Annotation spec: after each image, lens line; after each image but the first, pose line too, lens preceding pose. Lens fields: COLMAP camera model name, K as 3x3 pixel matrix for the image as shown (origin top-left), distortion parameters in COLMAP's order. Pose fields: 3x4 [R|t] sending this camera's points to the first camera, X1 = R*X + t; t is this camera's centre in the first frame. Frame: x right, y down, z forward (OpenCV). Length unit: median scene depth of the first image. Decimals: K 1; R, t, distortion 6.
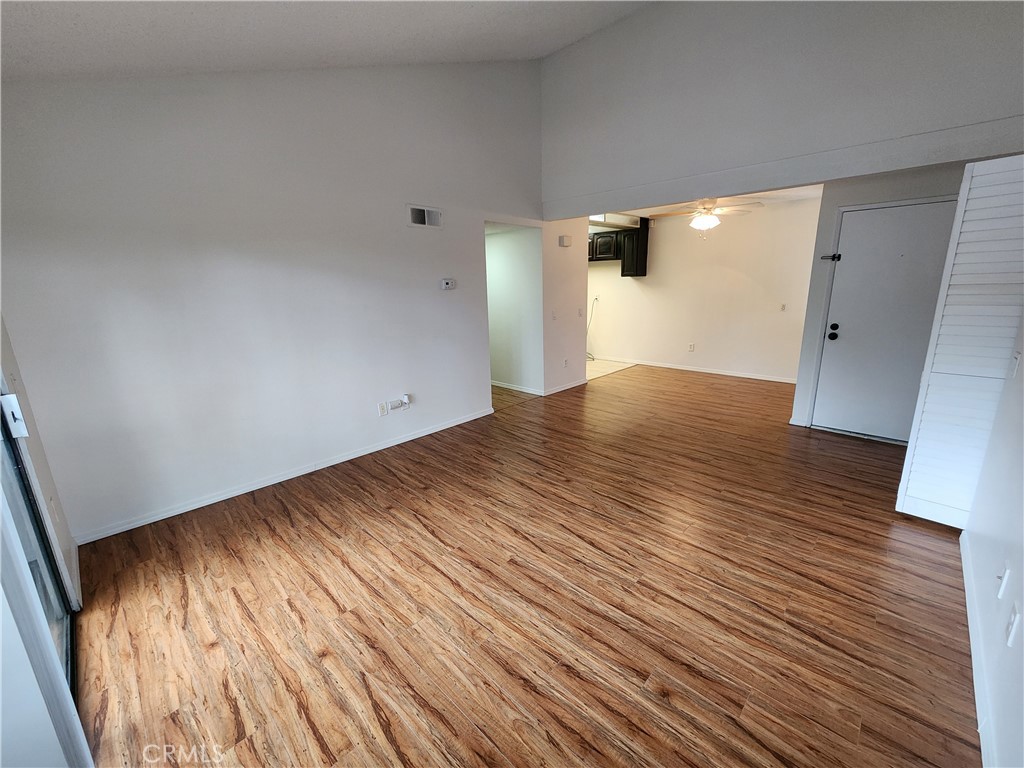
lens RADIAL K [[424.1, 0, 515.6], [0, 424.1, 384.7], [0, 0, 1]] dist [-0.002385, -0.000010]
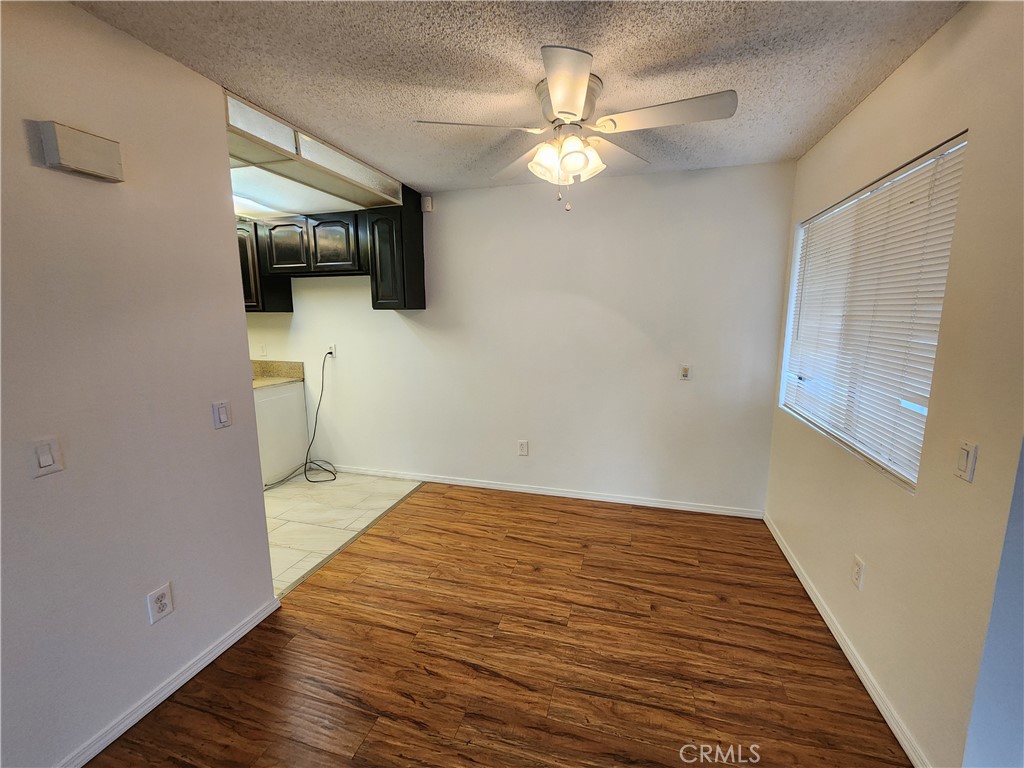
lens RADIAL K [[424.1, 0, 515.6], [0, 424.1, 384.7], [0, 0, 1]] dist [-0.002385, -0.000010]
pose [[0.885454, -0.054813, 0.461484, 0.281006], [0.092754, 0.993884, -0.059920, -0.216811], [-0.455377, 0.095861, 0.885123, 0.875626]]
